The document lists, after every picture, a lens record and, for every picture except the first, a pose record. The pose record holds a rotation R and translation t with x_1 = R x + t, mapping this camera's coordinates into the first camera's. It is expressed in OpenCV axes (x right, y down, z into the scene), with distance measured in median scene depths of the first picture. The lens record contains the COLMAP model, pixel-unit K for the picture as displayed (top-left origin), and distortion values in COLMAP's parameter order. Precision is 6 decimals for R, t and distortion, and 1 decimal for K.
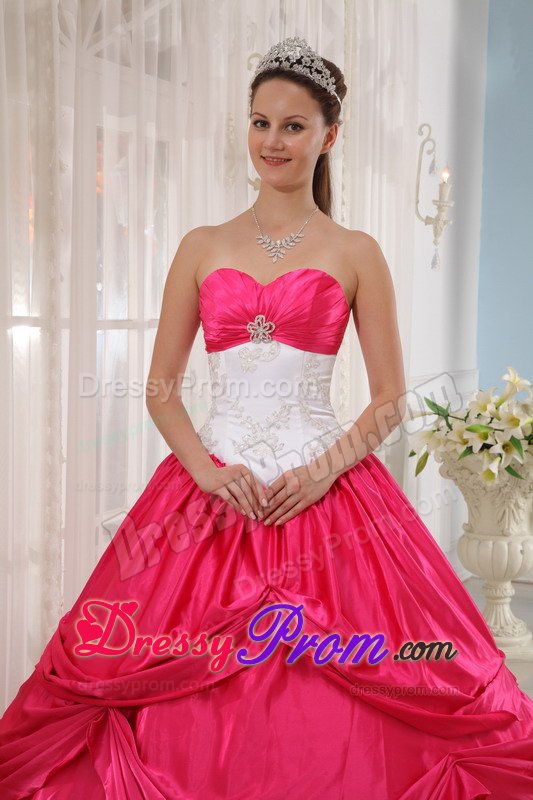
lens RADIAL K [[1379.7, 0, 264.0], [0, 1379.7, 397.5], [0, 0, 1]] dist [0.219109, 0.000000]
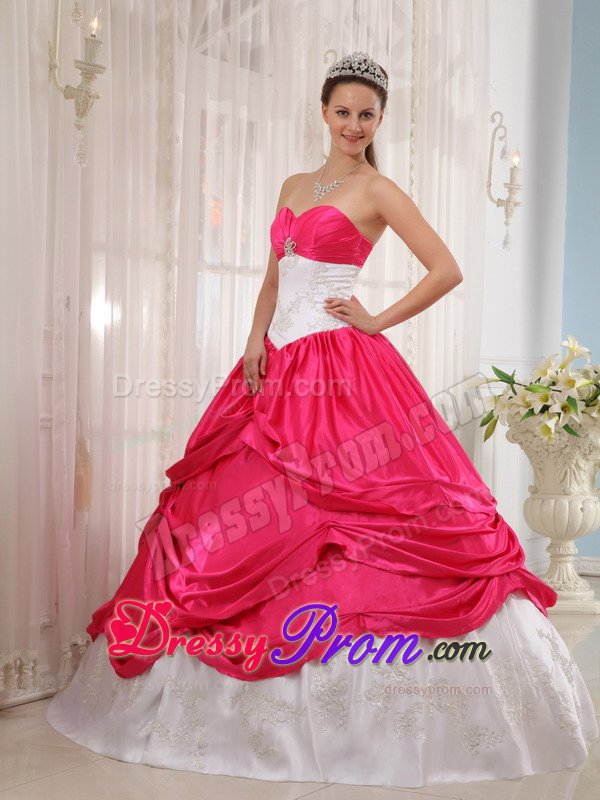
lens RADIAL K [[1865.2, 0, 301.9], [0, 1865.2, 400.2], [0, 0, 1]] dist [0.409332, 0.000000]
pose [[0.999213, 0.008078, -0.038829, 0.026291], [-0.009981, 0.998746, -0.049060, 0.101264], [0.038384, 0.049409, 0.998041, -0.457881]]
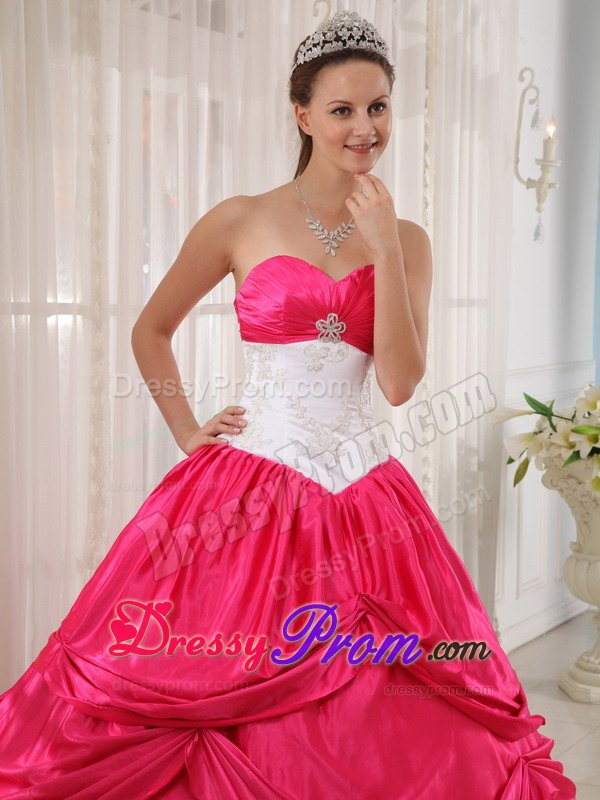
lens RADIAL K [[1752.9, 0, 320.6], [0, 1752.9, 409.9], [0, 0, 1]] dist [0.367003, 0.000000]
pose [[0.999931, -0.001261, -0.011686, 0.003767], [0.001412, 0.999916, 0.012881, -0.004122], [0.011669, -0.012897, 0.999849, -0.084901]]
